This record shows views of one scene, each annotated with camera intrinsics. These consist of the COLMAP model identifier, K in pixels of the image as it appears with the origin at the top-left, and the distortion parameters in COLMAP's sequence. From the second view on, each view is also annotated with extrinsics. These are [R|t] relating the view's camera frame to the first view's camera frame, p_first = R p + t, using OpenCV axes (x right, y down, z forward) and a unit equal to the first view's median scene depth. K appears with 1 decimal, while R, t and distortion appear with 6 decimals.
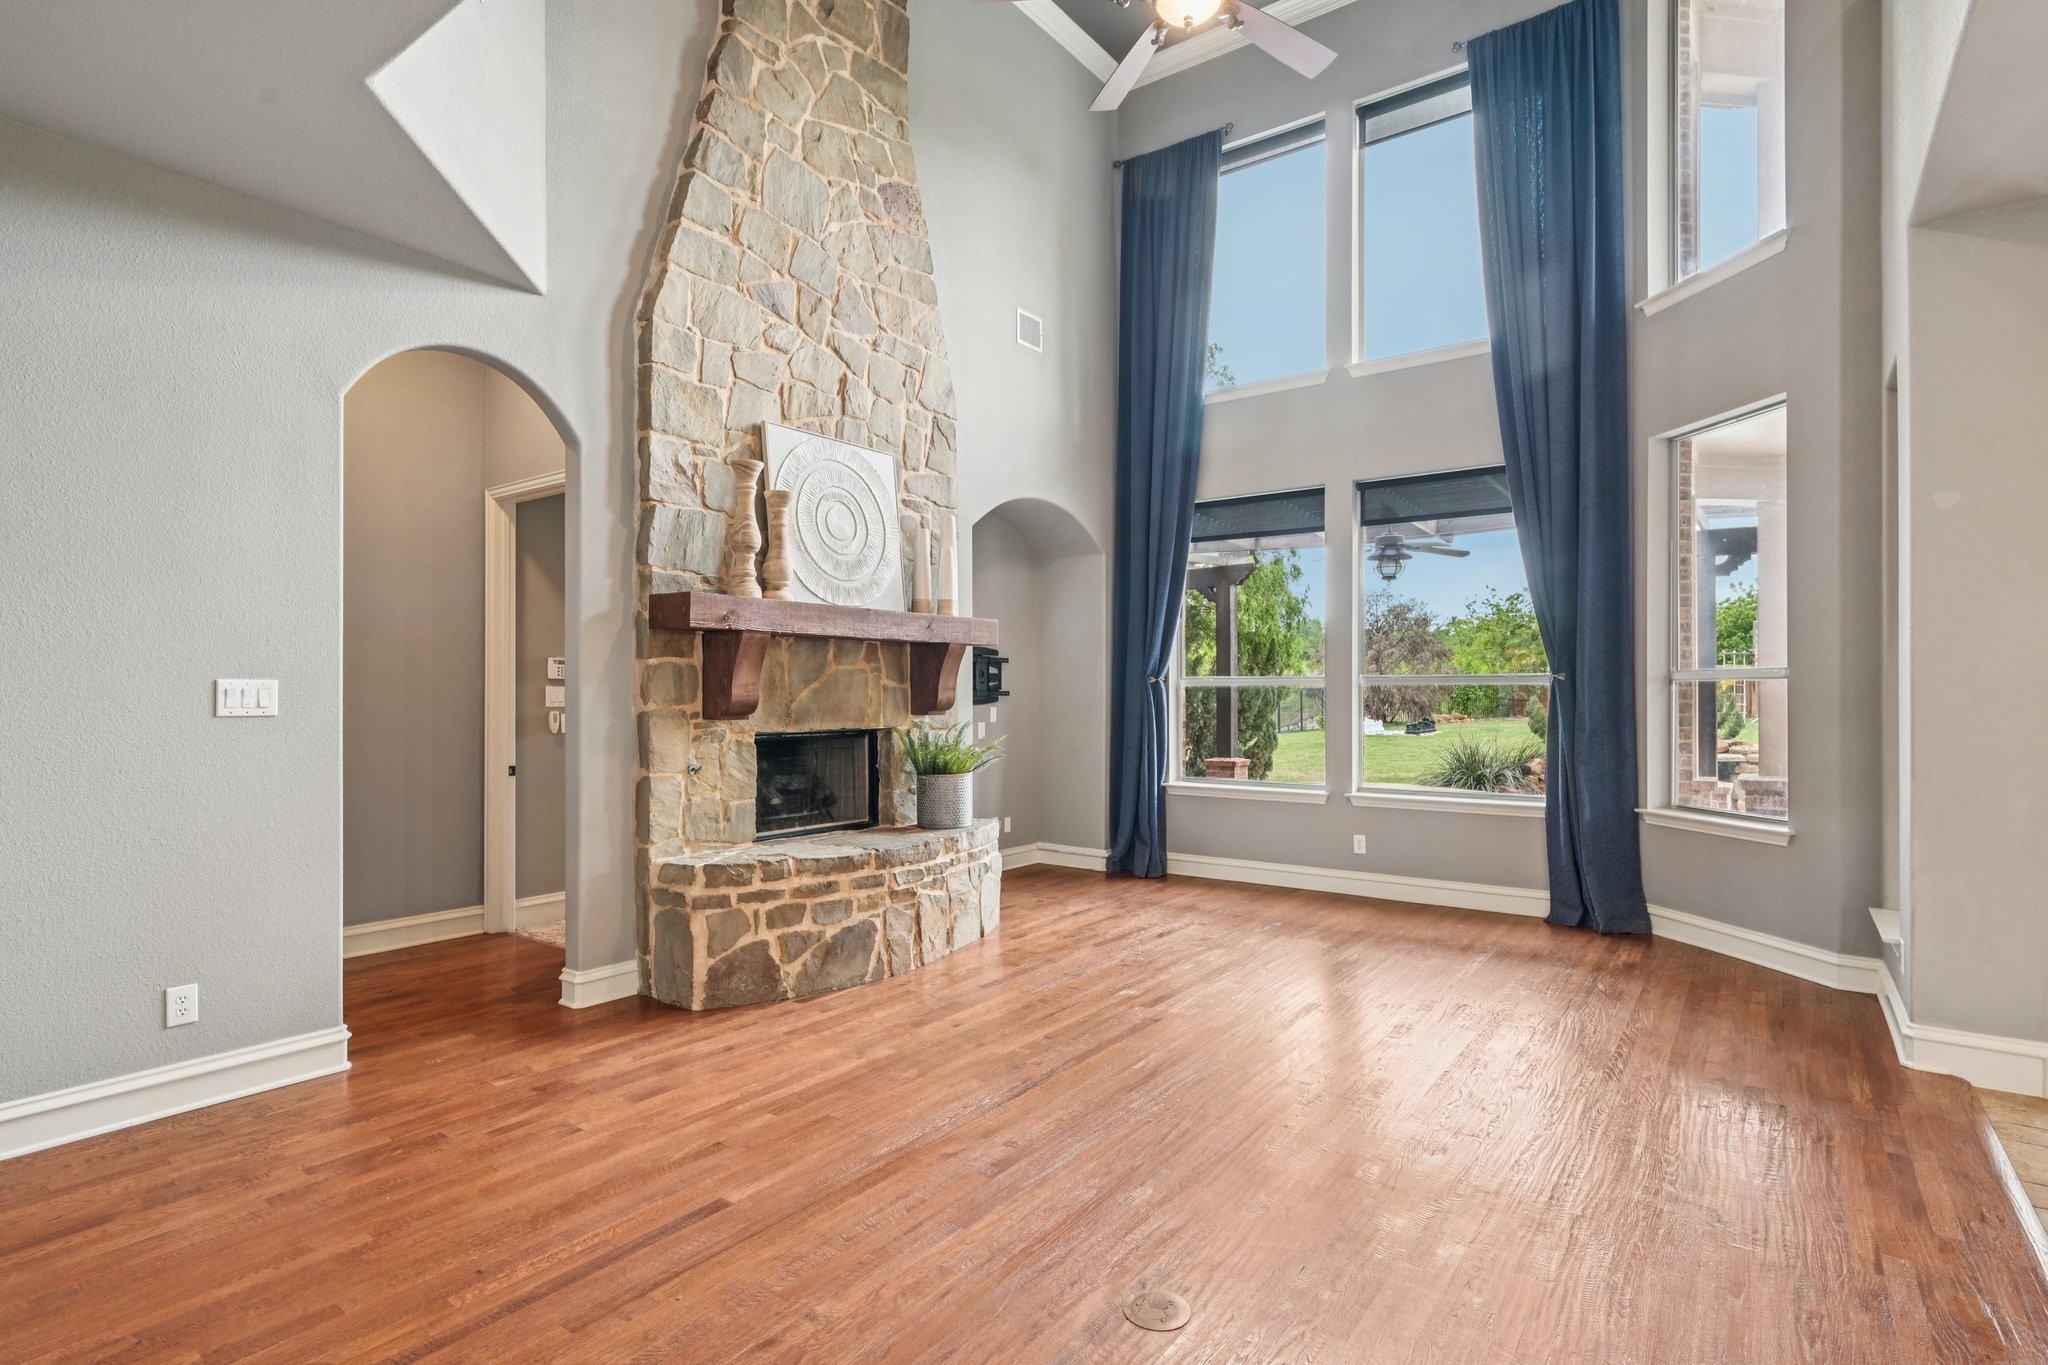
lens RADIAL K [[1026.9, 0, 1025.9], [0, 1026.9, 687.7], [0, 0, 1]] dist [-0.000506, 0.000234]
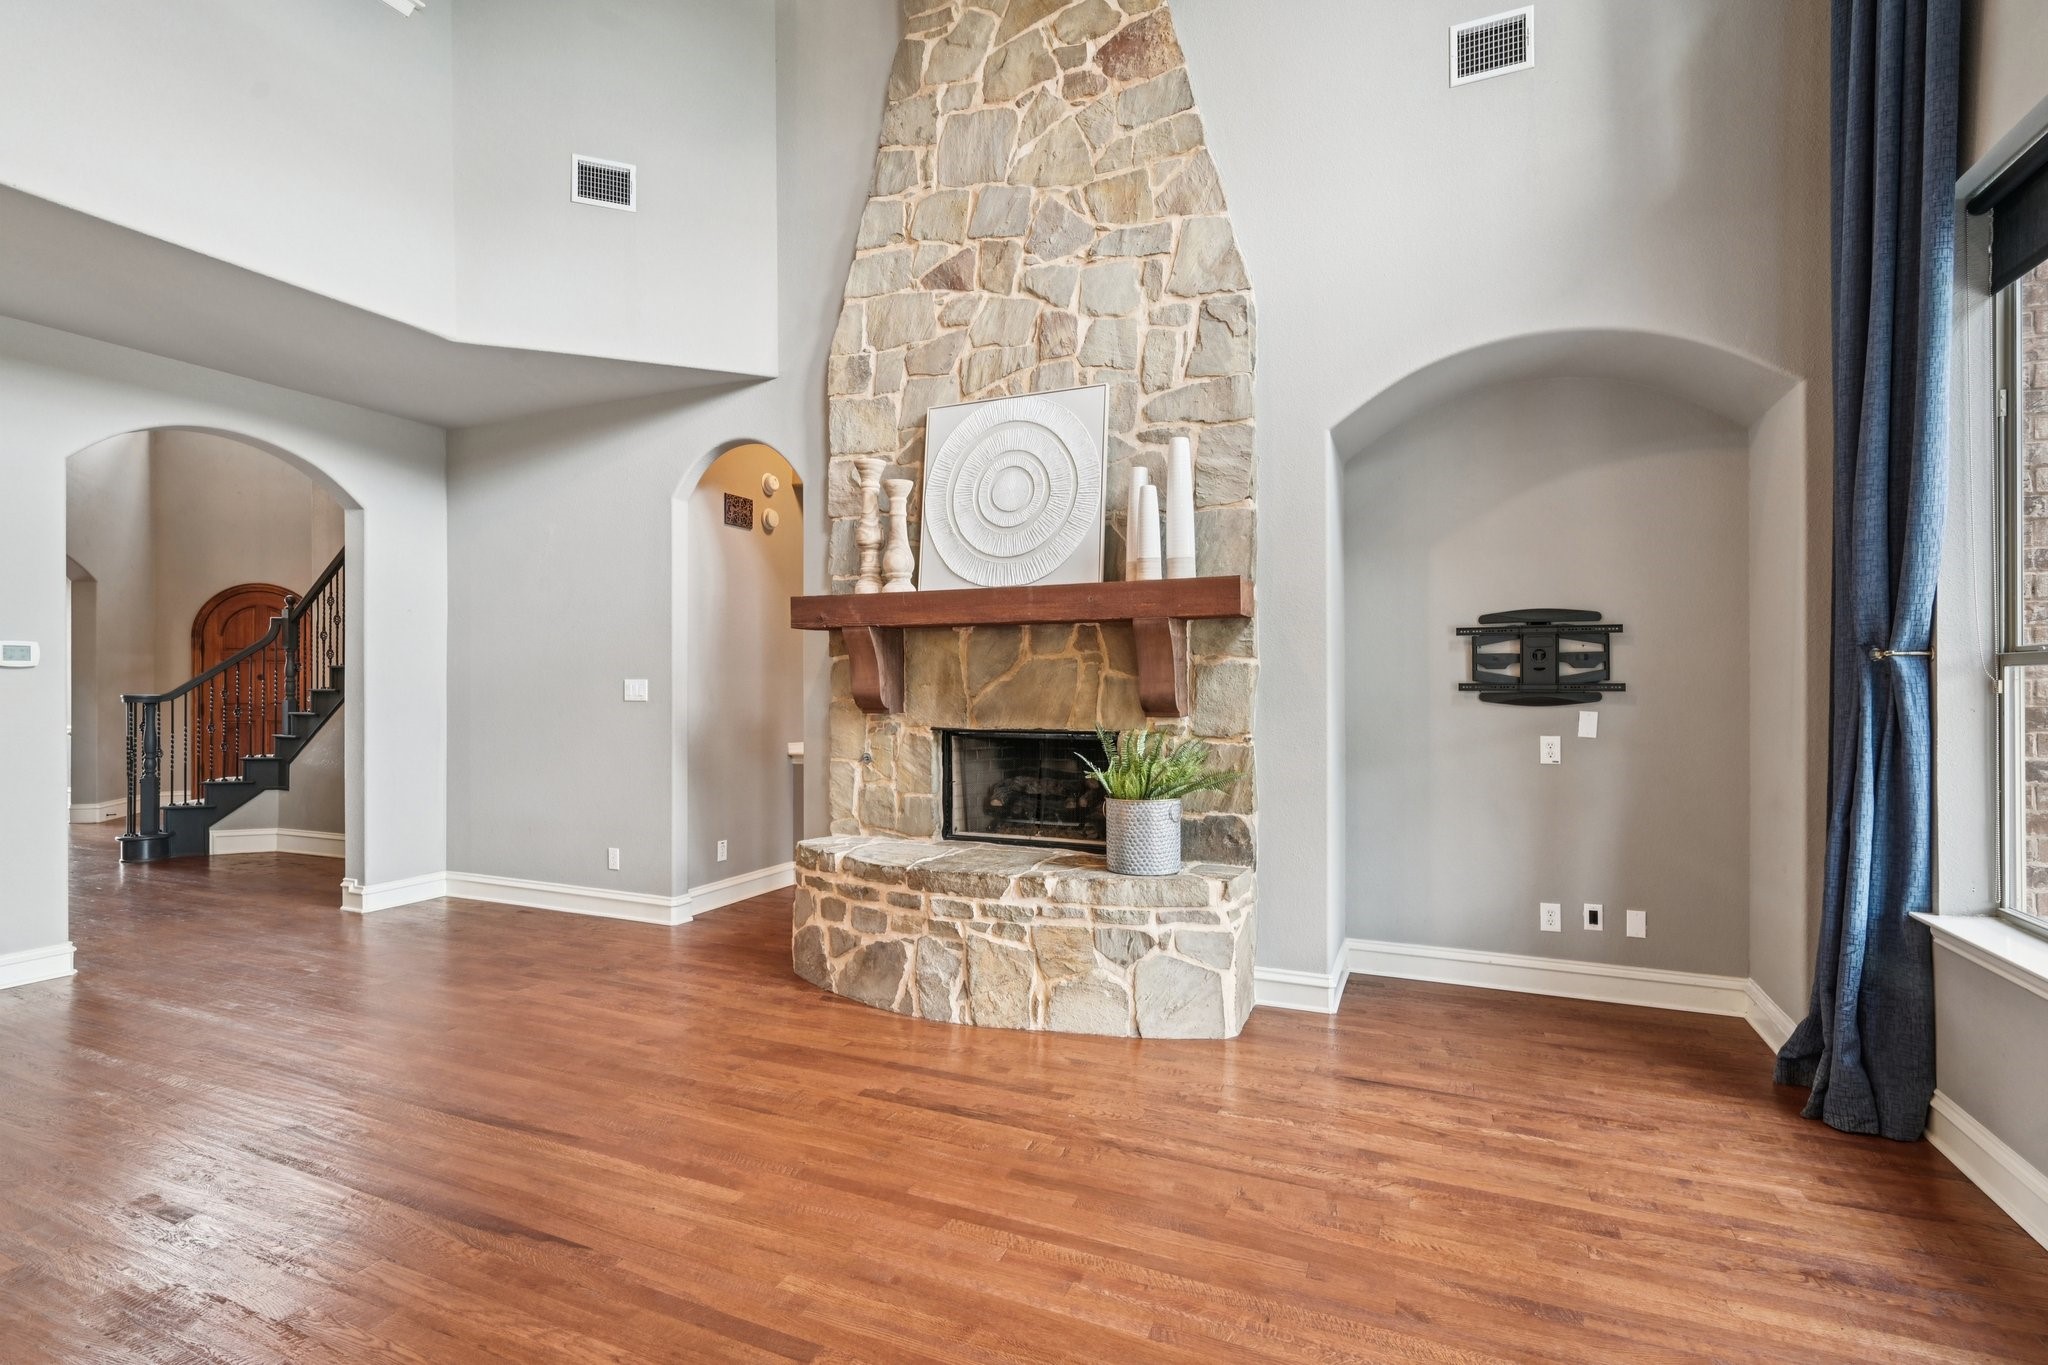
lens RADIAL K [[936.0, 0, 1030.0], [0, 936.0, 689.2], [0, 0, 1]] dist [-0.003808, -0.000596]
pose [[0.223498, 0.002231, -0.974702, 0.641025], [0.006339, 0.999973, 0.003742, 0.004388], [0.974684, -0.007015, 0.223477, 0.903279]]
